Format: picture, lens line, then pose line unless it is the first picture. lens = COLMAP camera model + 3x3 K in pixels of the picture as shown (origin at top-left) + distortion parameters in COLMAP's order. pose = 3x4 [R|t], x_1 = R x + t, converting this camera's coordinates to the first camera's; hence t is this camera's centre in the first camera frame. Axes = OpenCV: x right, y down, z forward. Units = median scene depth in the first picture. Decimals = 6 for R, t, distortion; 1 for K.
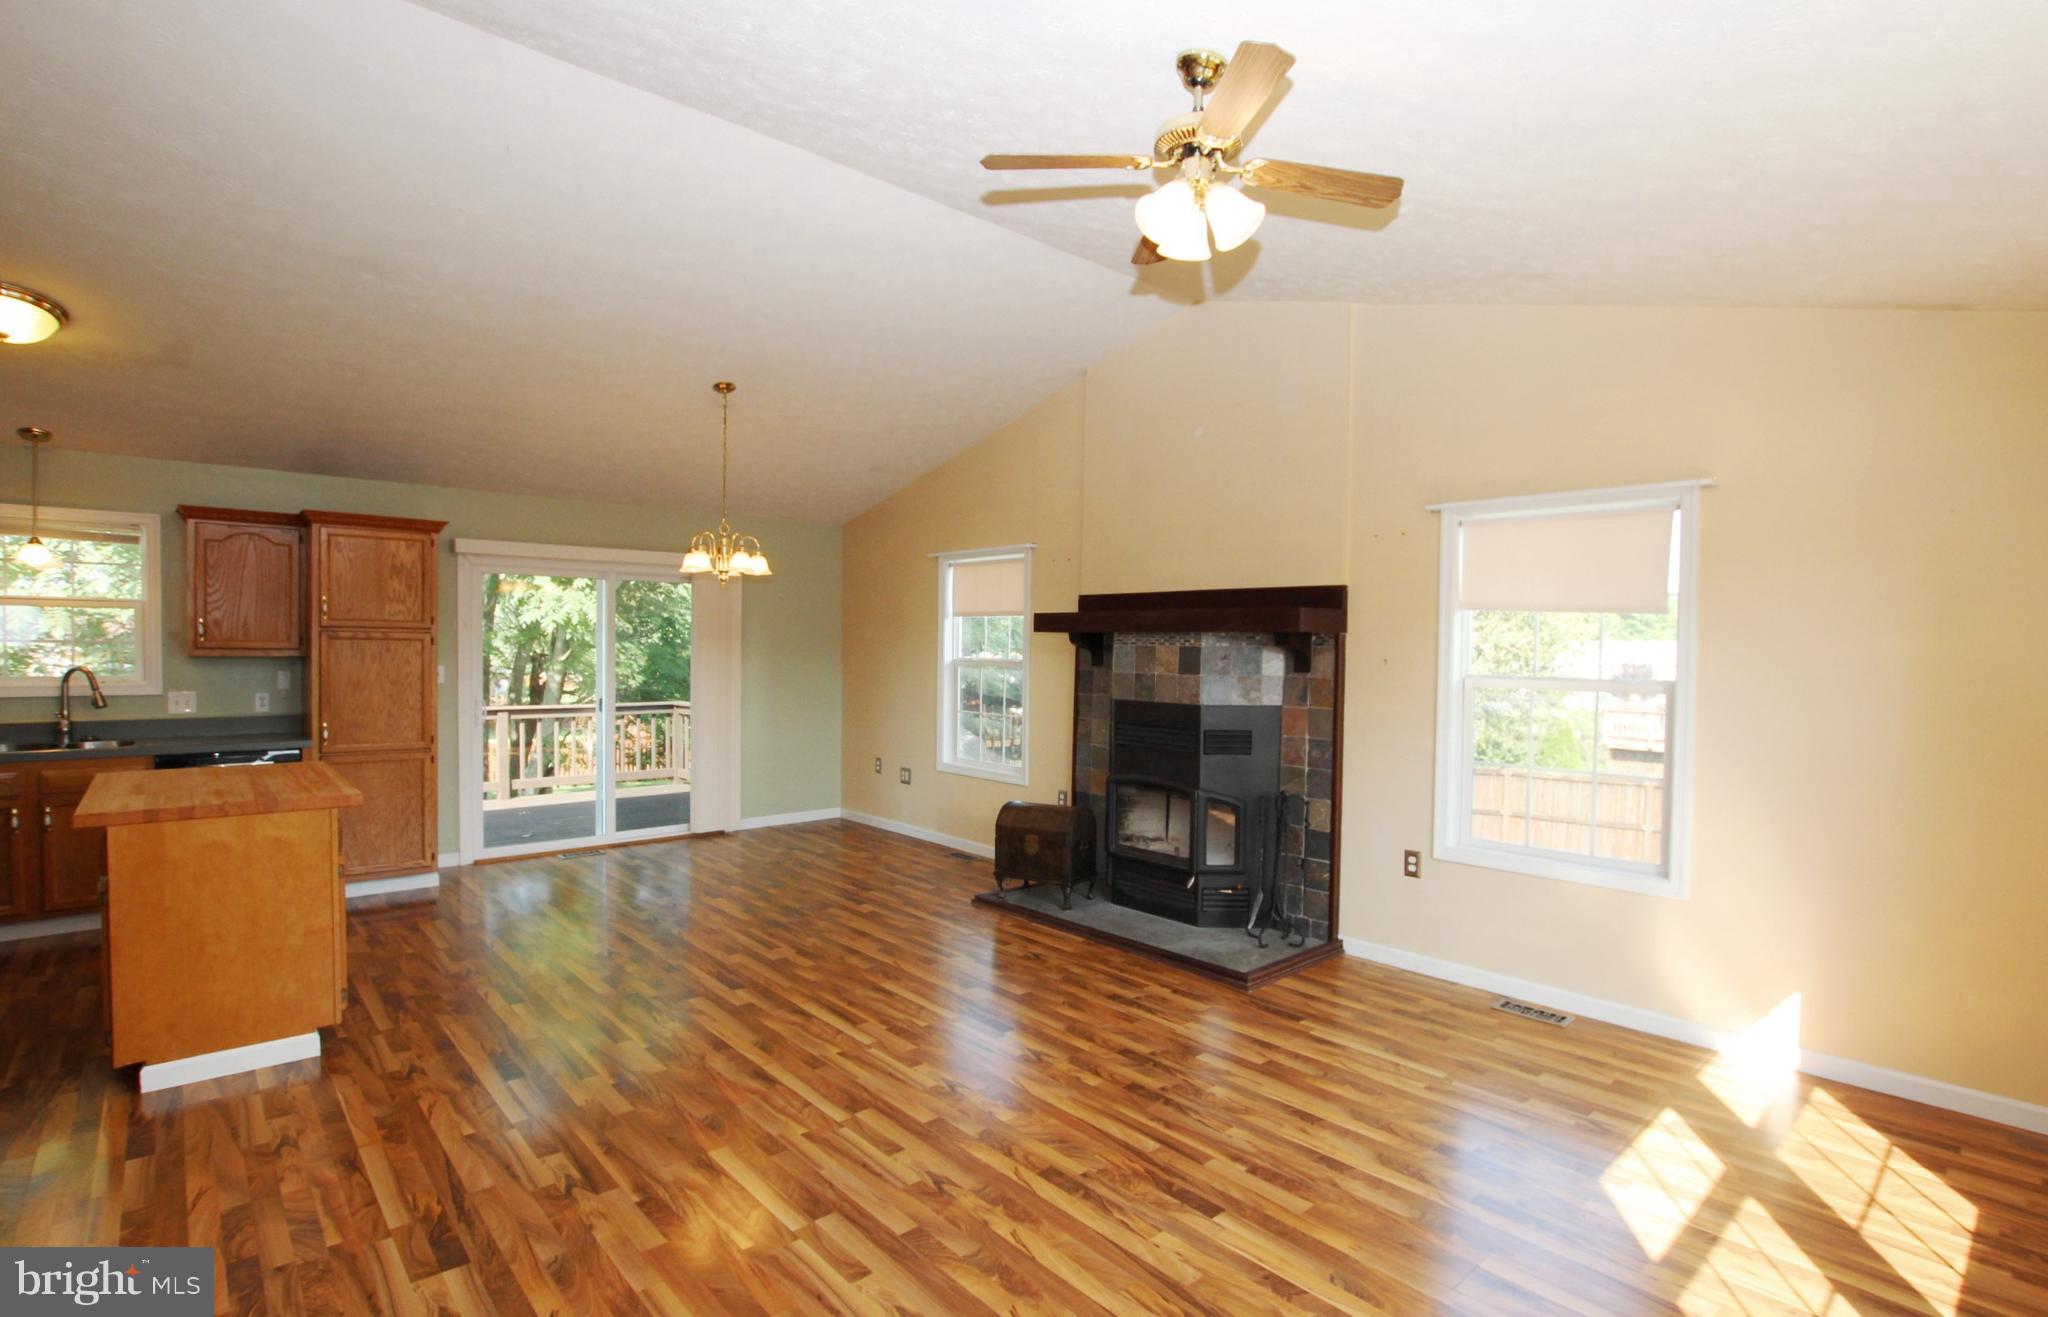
lens RADIAL K [[975.3, 0, 1029.4], [0, 975.3, 682.2], [0, 0, 1]] dist [-0.027730, 0.001584]
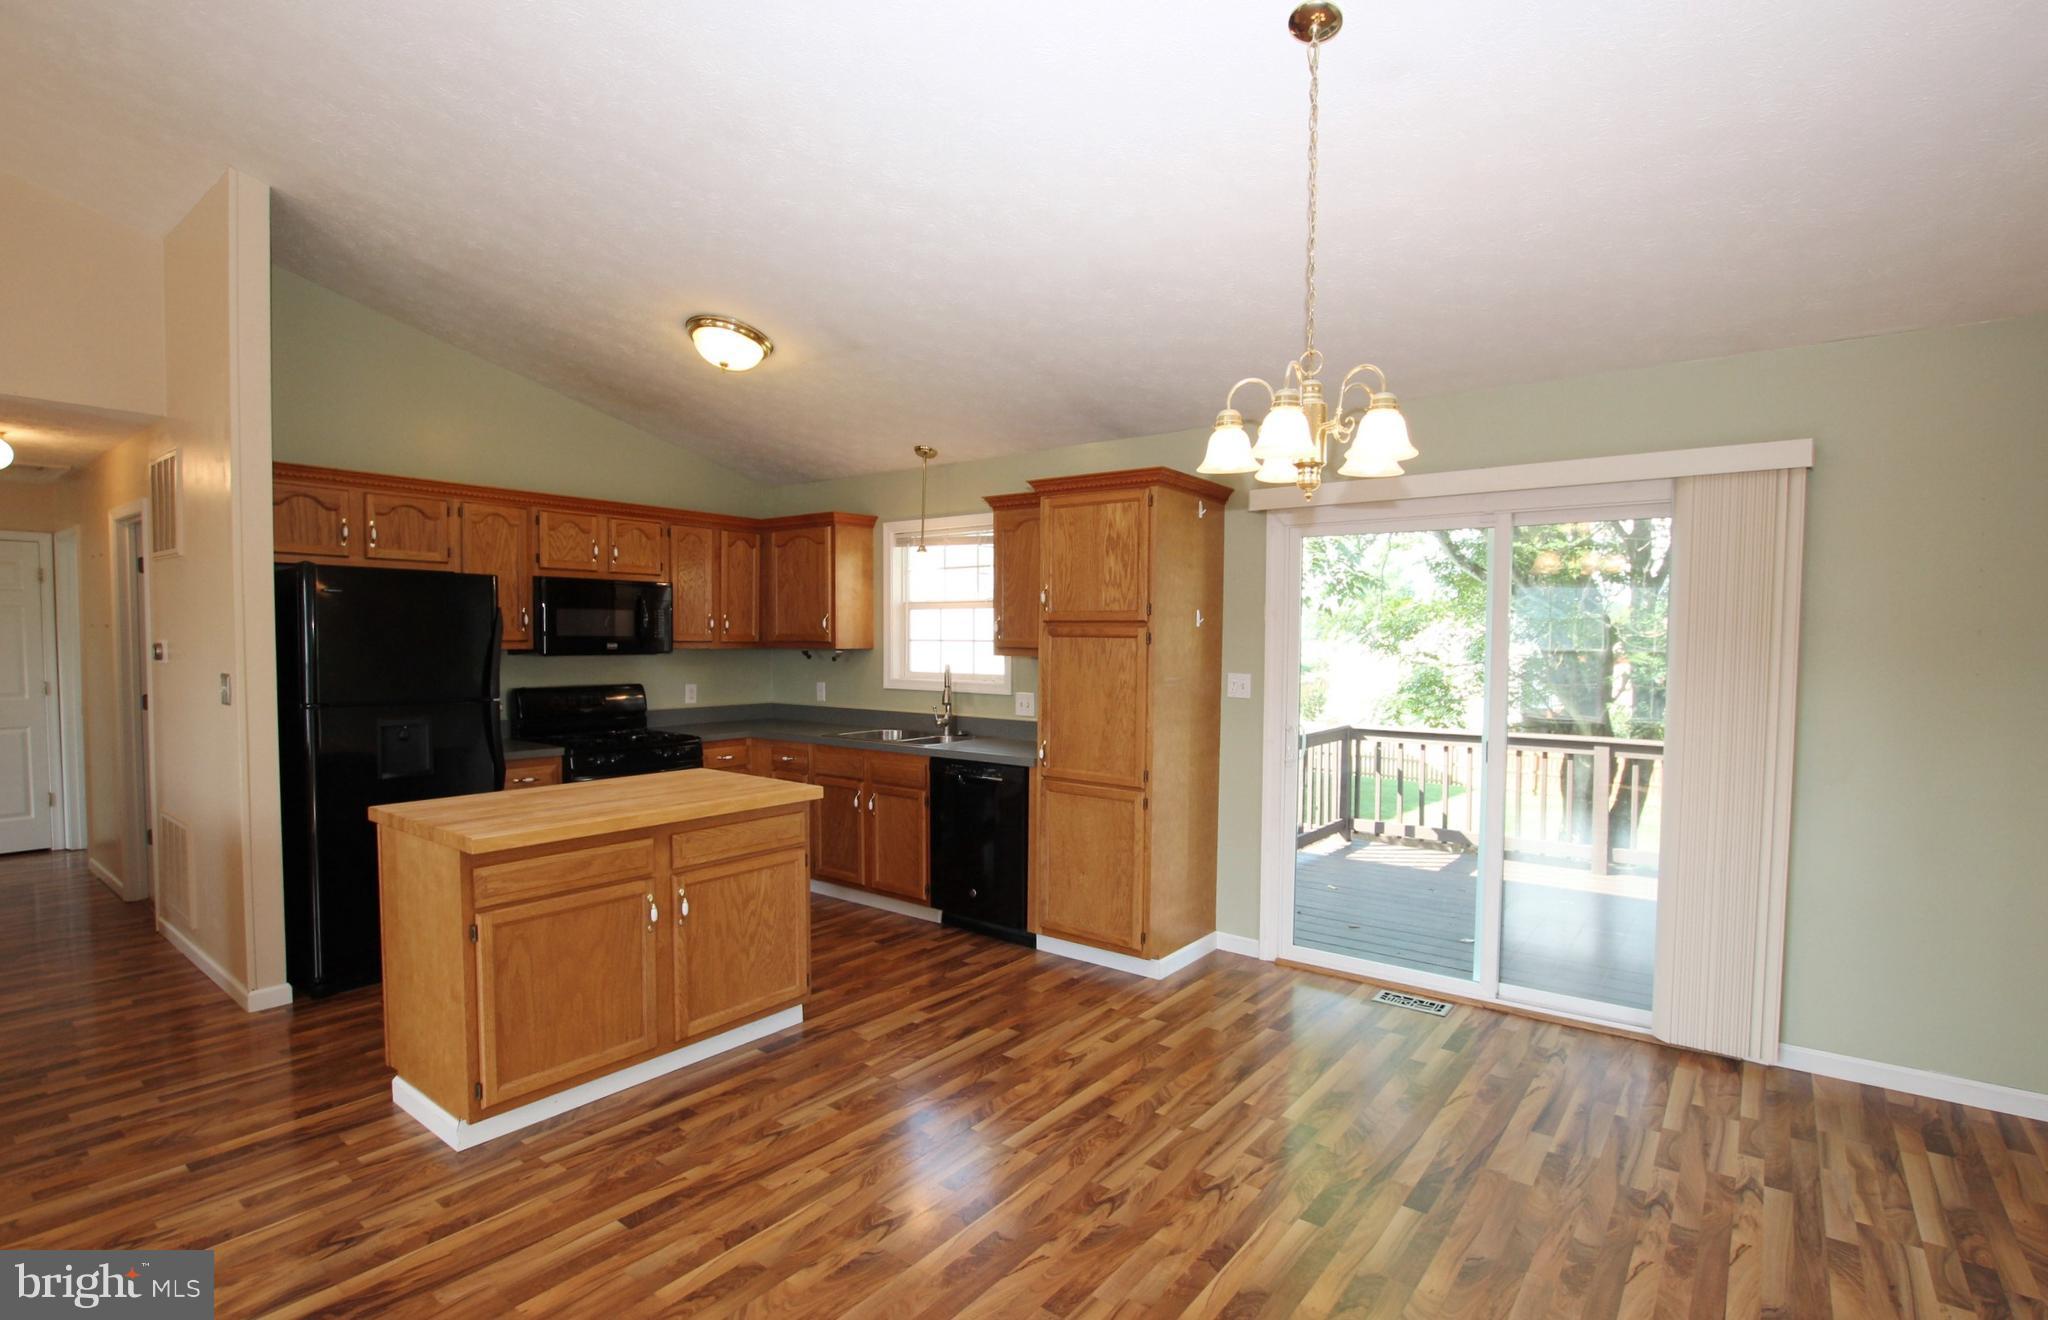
lens RADIAL K [[975.3, 0, 1029.4], [0, 975.3, 683.7], [0, 0, 1]] dist [-0.027730, 0.001584]
pose [[0.186486, 0.035785, -0.981806, 0.085924], [-0.038370, 0.998839, 0.029118, -0.031211], [0.981708, 0.032242, 0.187642, 0.910430]]
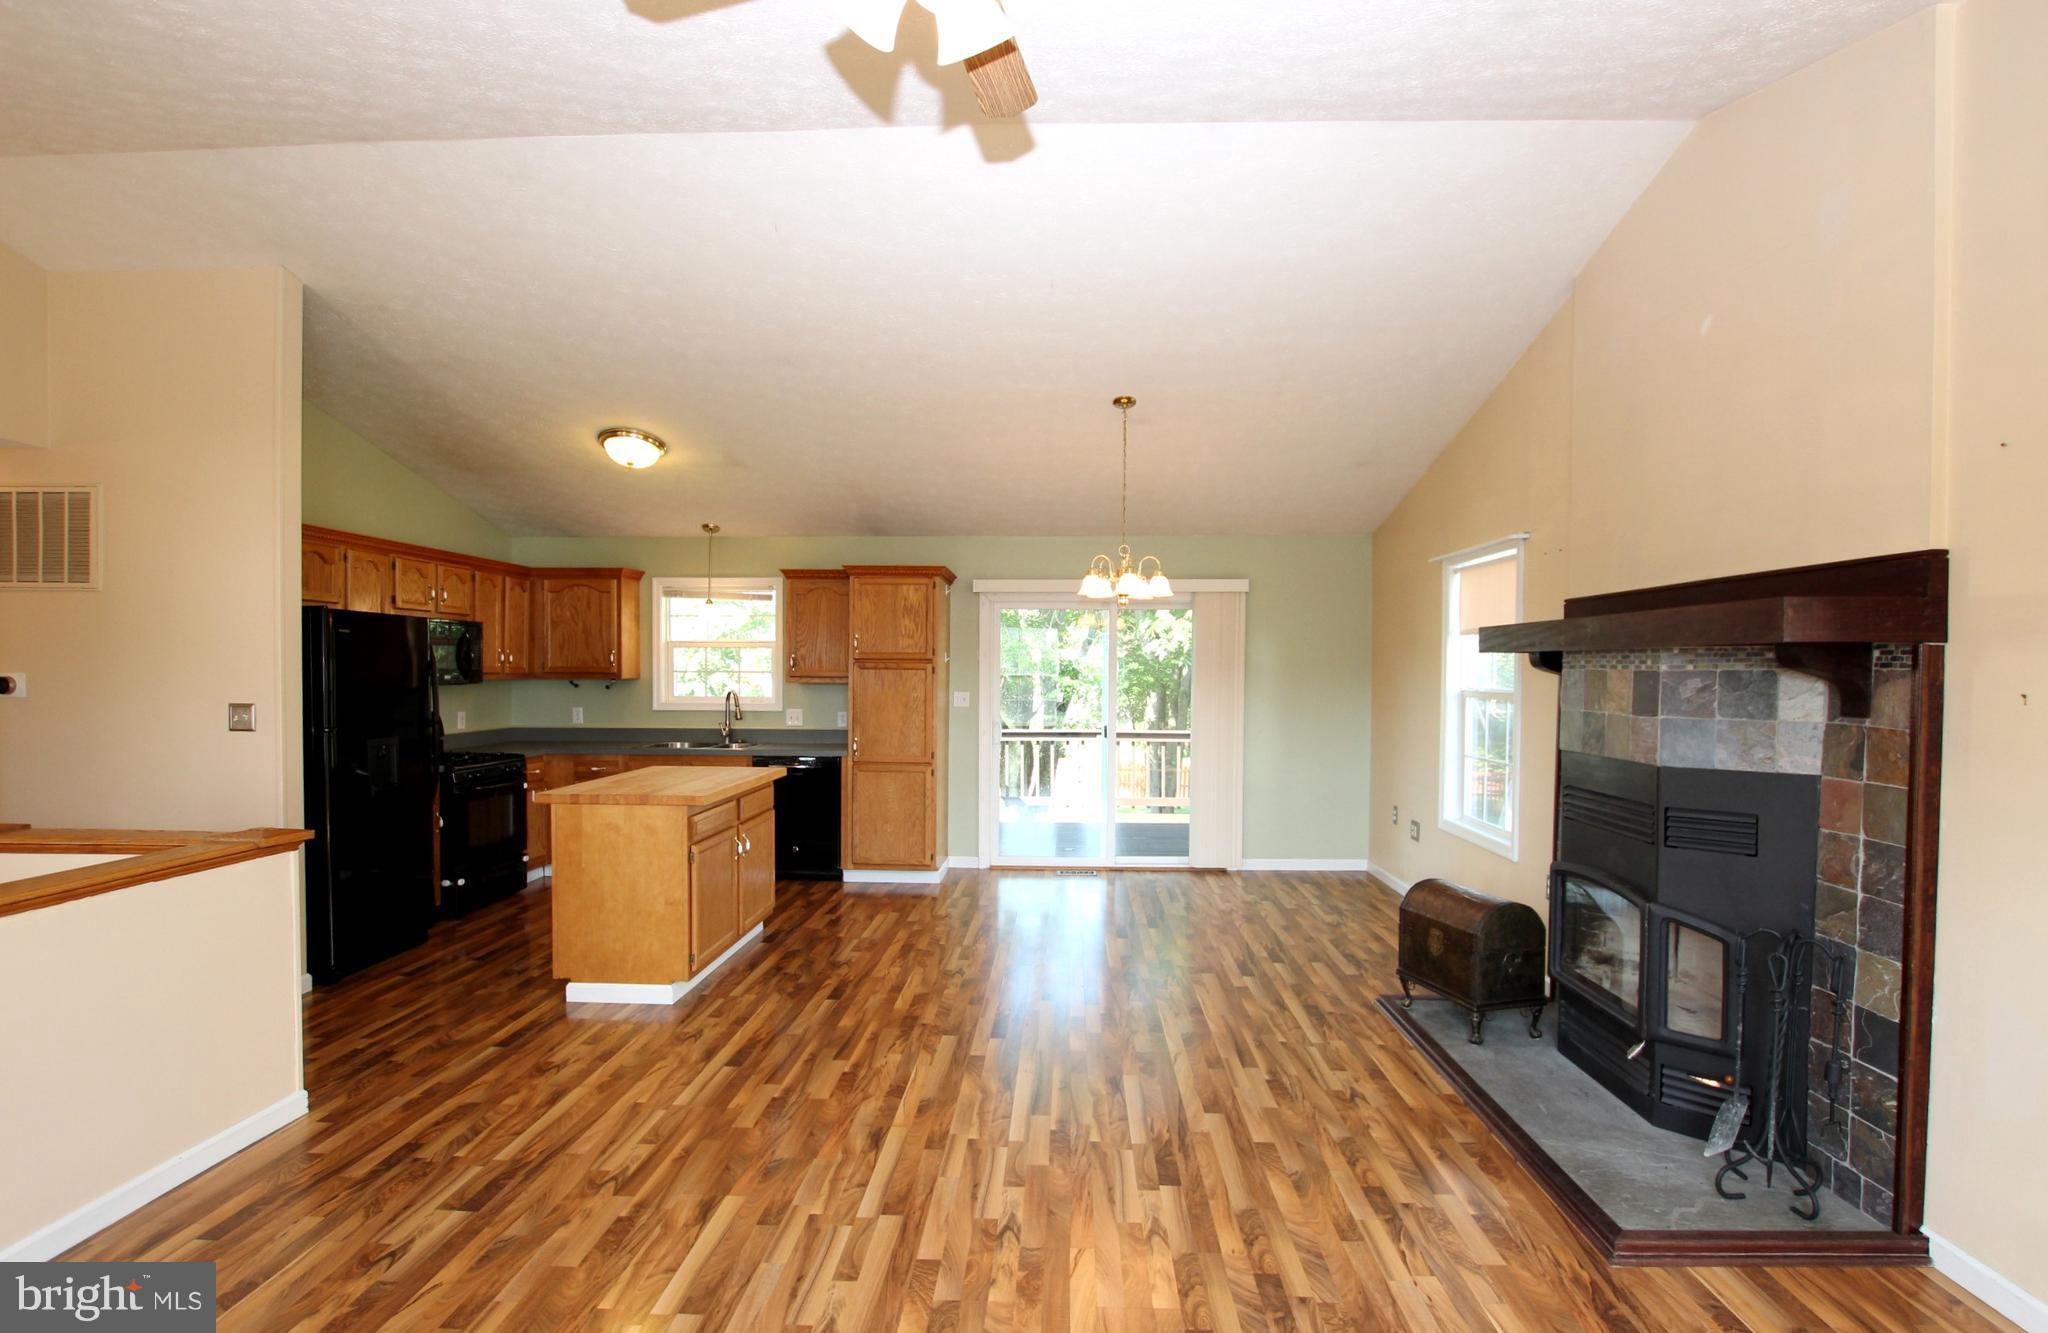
lens RADIAL K [[963.4, 0, 1025.6], [0, 963.4, 690.9], [0, 0, 1]] dist [-0.027666, 0.000597]
pose [[0.715100, 0.007616, -0.698981, 0.312199], [-0.021724, 0.999700, -0.011332, -0.008403], [0.698685, 0.023288, 0.715051, 0.294468]]
